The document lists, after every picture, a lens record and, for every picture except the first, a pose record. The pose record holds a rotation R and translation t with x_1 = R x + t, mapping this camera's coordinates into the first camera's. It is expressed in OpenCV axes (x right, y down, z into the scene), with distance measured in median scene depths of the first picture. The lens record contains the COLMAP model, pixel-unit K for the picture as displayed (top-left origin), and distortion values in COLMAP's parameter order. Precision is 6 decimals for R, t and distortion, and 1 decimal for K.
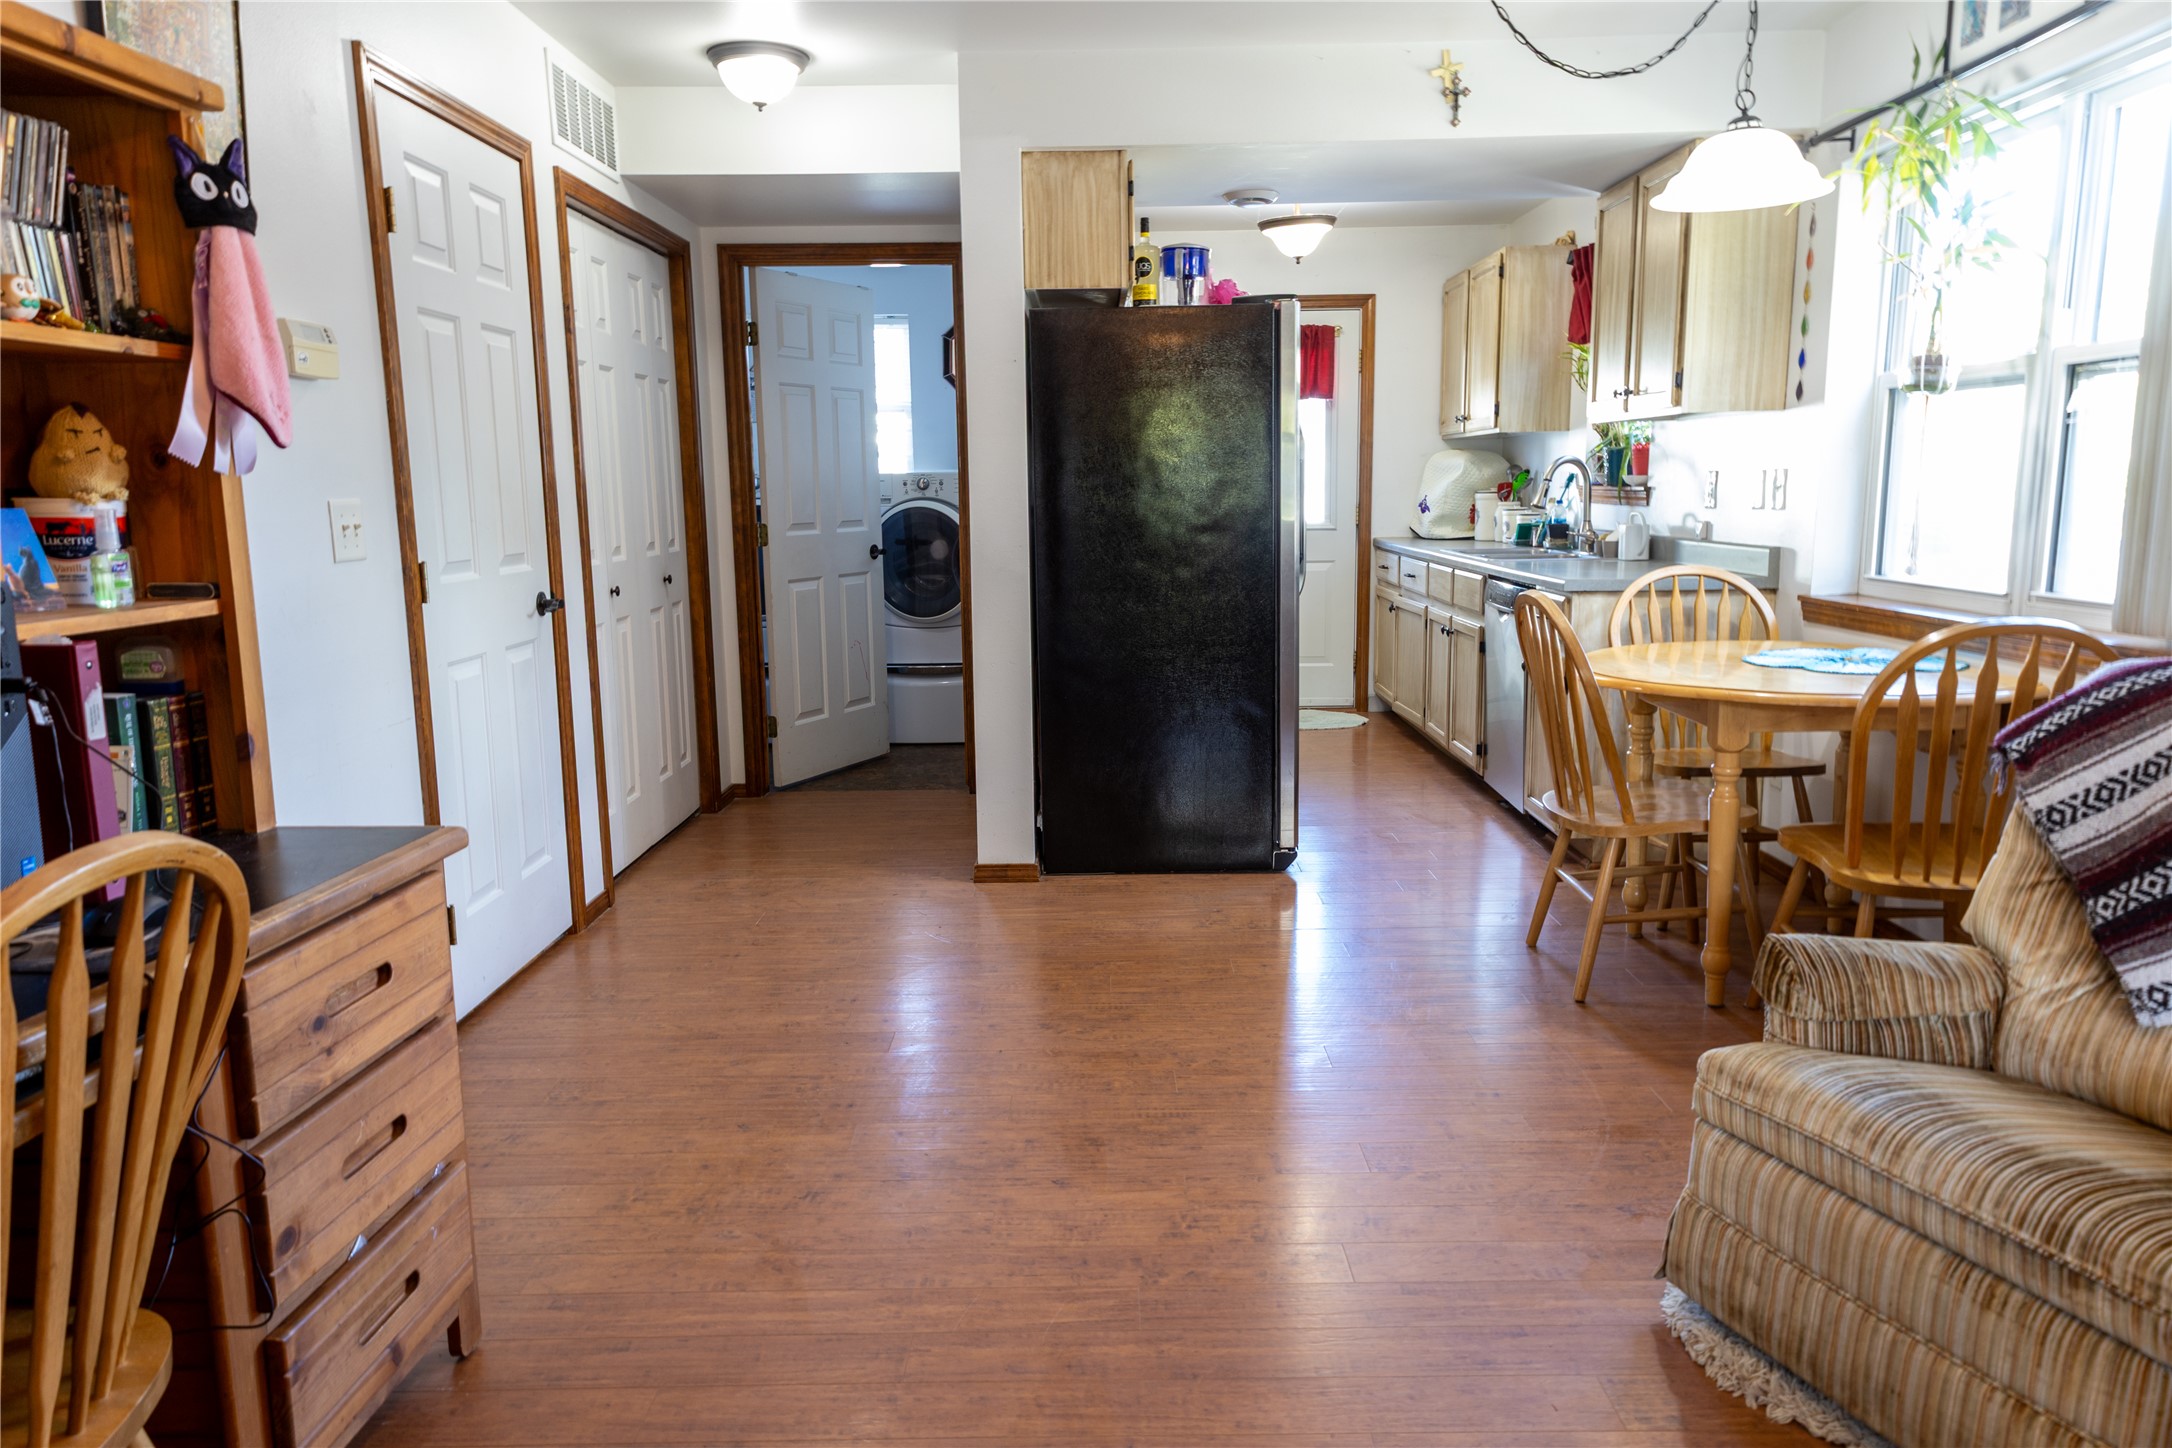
lens RADIAL K [[1474.6, 0, 1097.7], [0, 1474.6, 727.6], [0, 0, 1]] dist [0.026729, 0.001748]
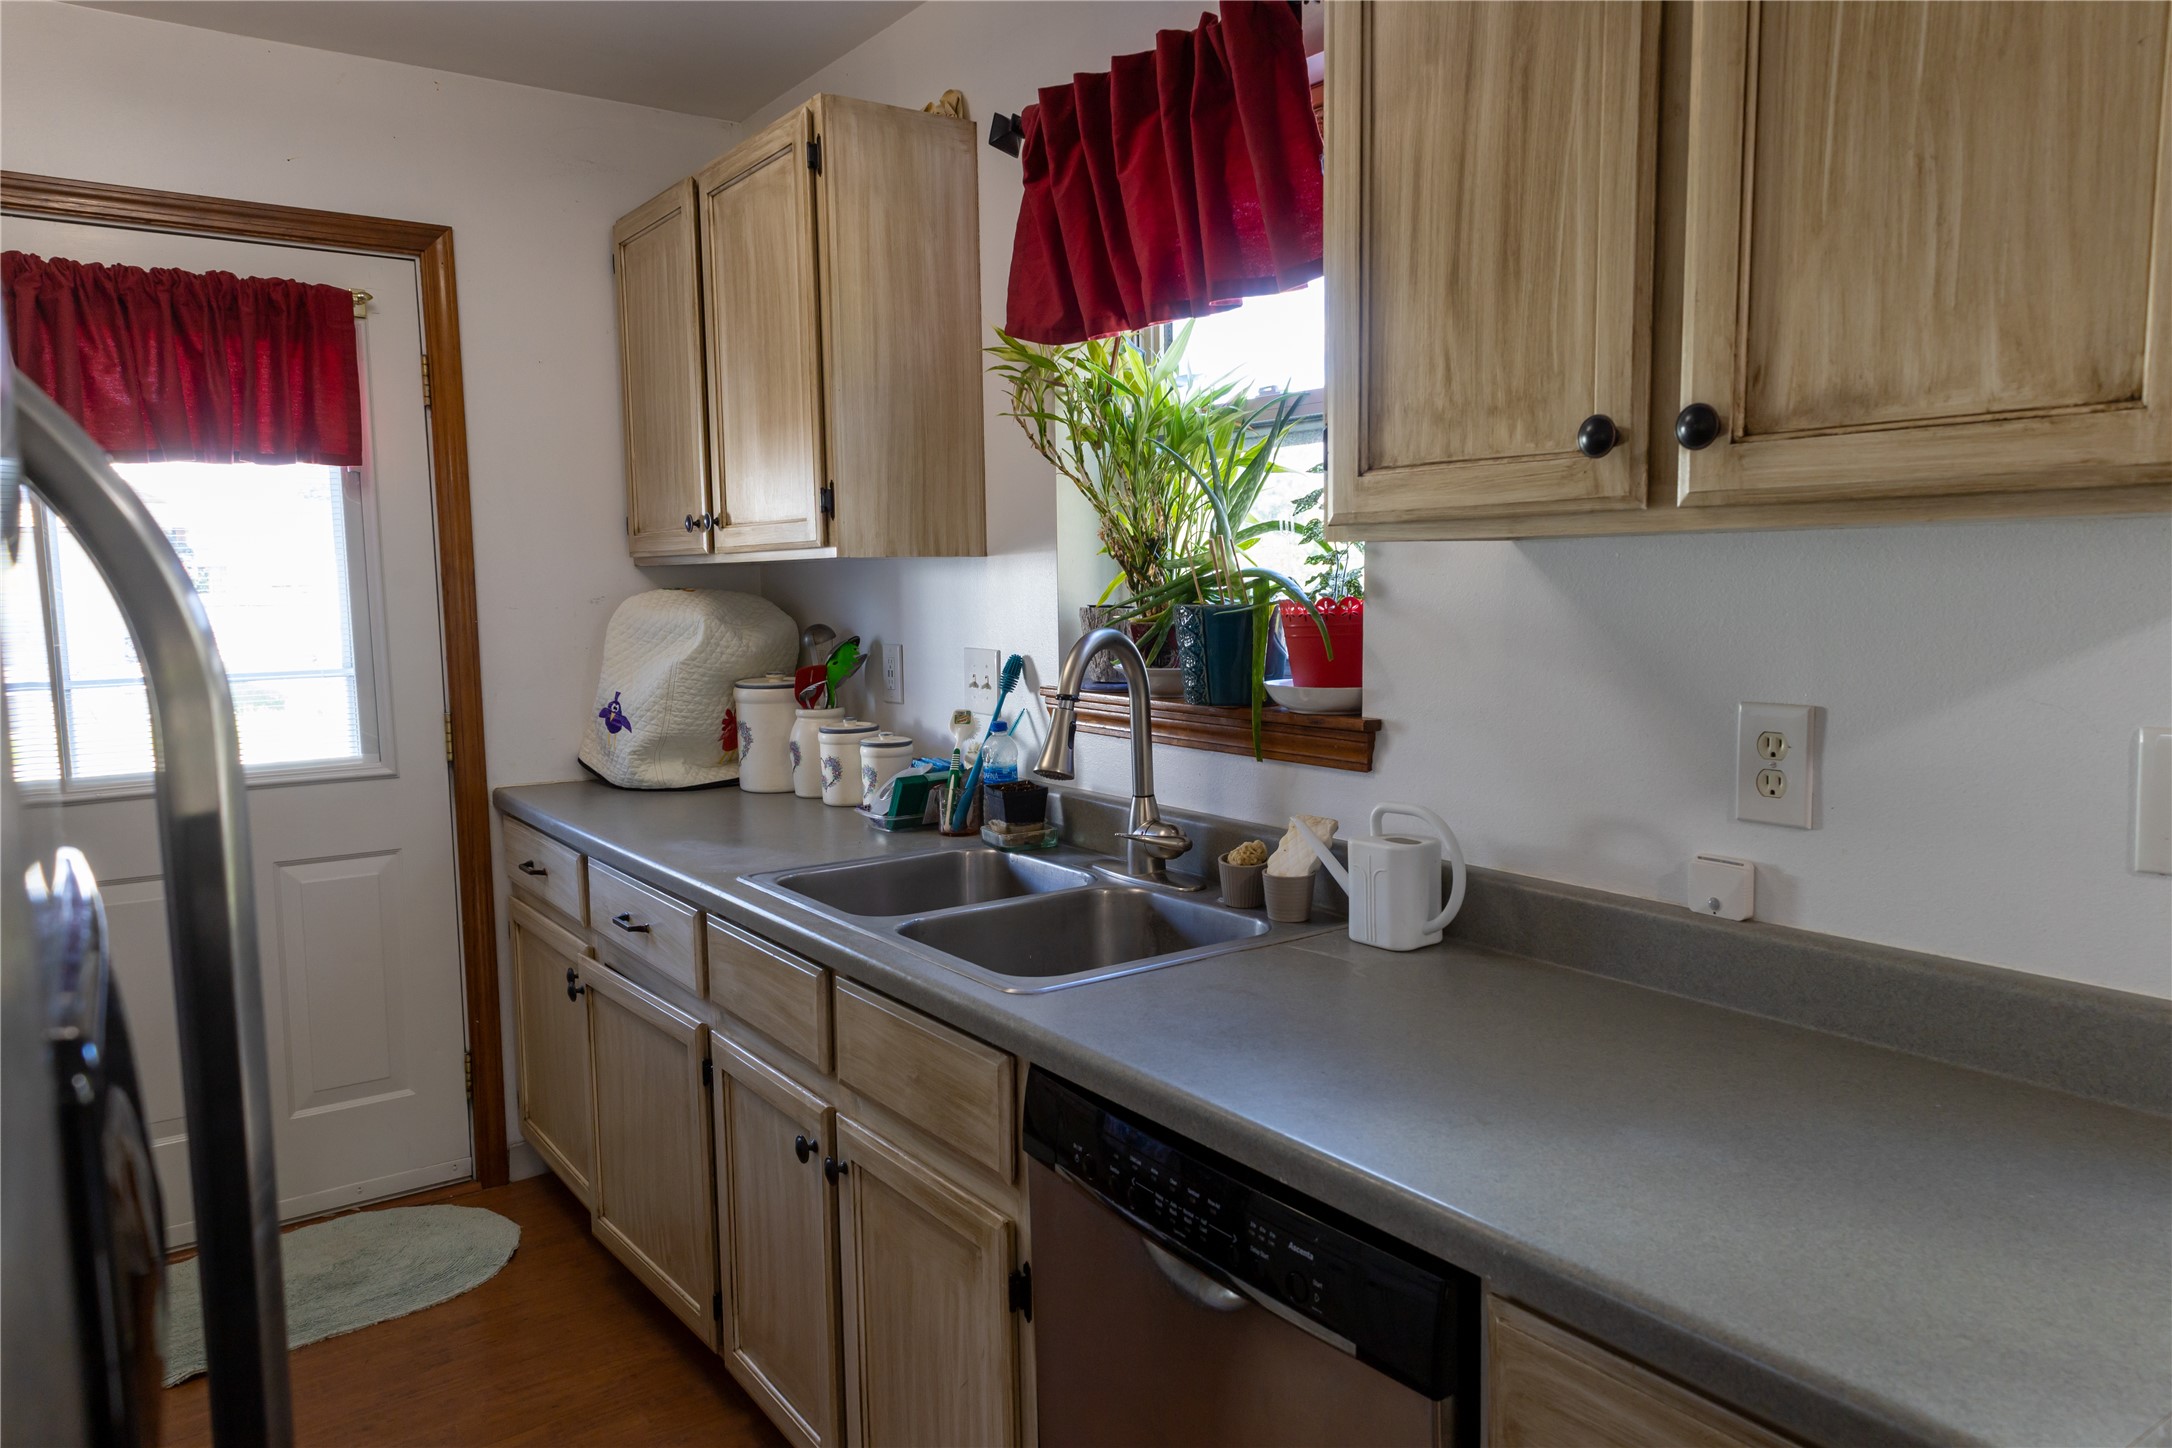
lens RADIAL K [[1474.6, 0, 1097.7], [0, 1474.6, 727.6], [0, 0, 1]] dist [0.026729, 0.001748]
pose [[0.812049, -0.059524, 0.580545, 0.094368], [0.100709, 0.994154, -0.038937, -0.132175], [-0.574833, 0.090085, 0.813296, 0.643415]]
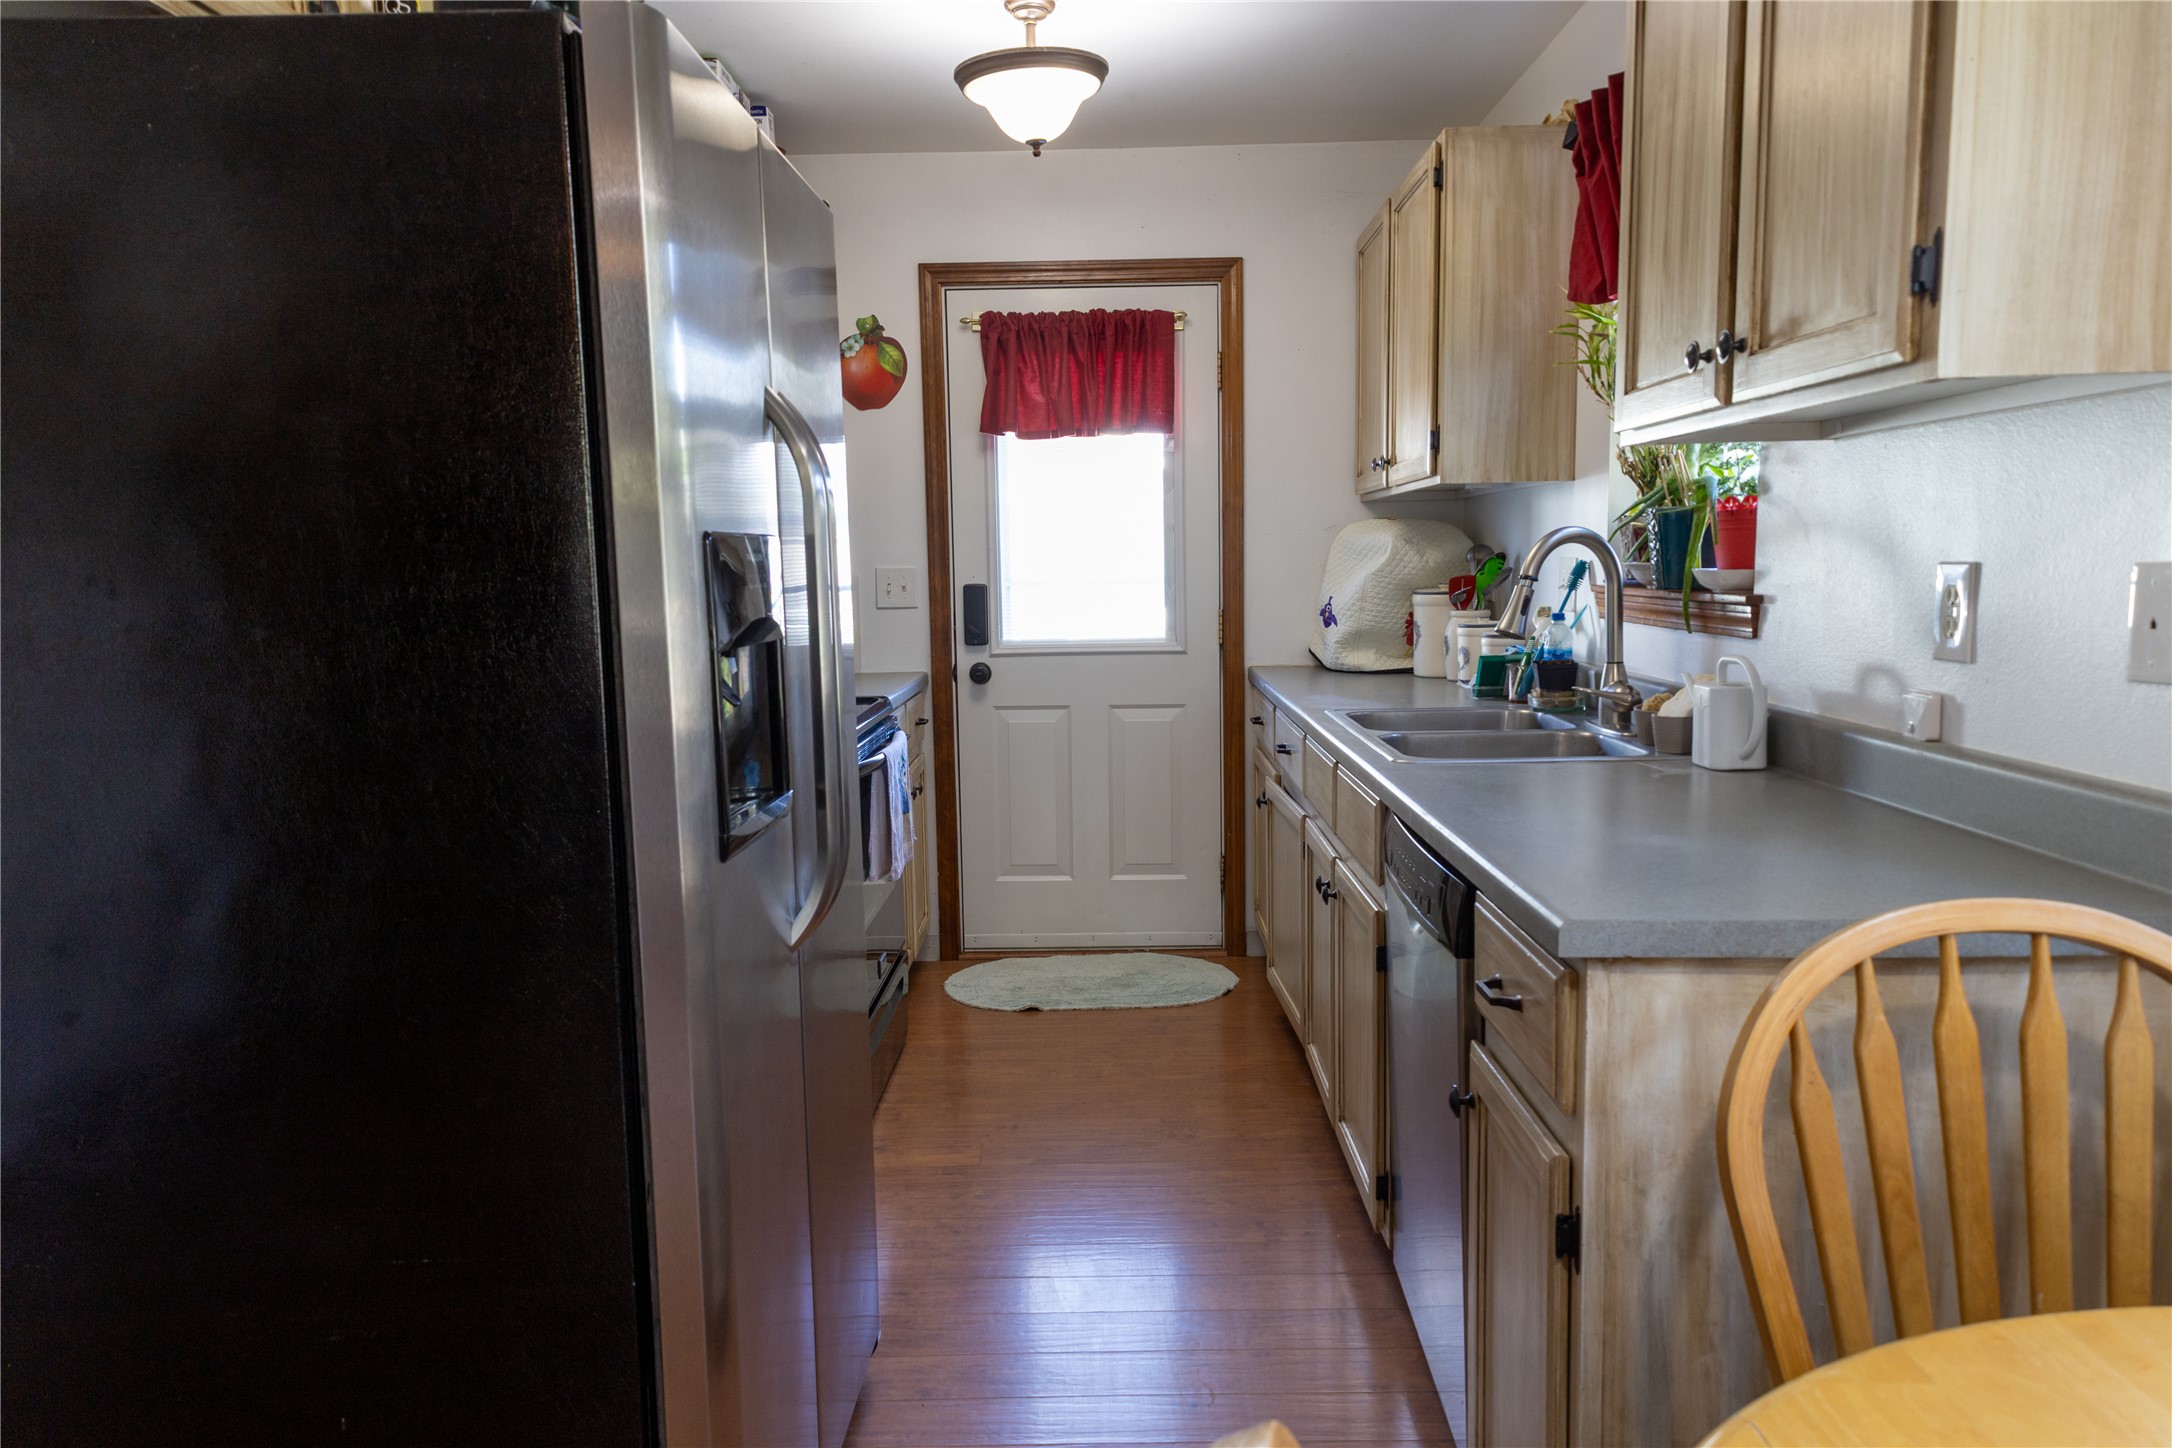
lens RADIAL K [[1474.6, 0, 1097.7], [0, 1474.6, 727.6], [0, 0, 1]] dist [0.026729, 0.001748]
pose [[0.999952, -0.002080, -0.009528, 0.155849], [0.001584, 0.998657, -0.051777, -0.086972], [0.009623, 0.051759, 0.998613, 0.483994]]
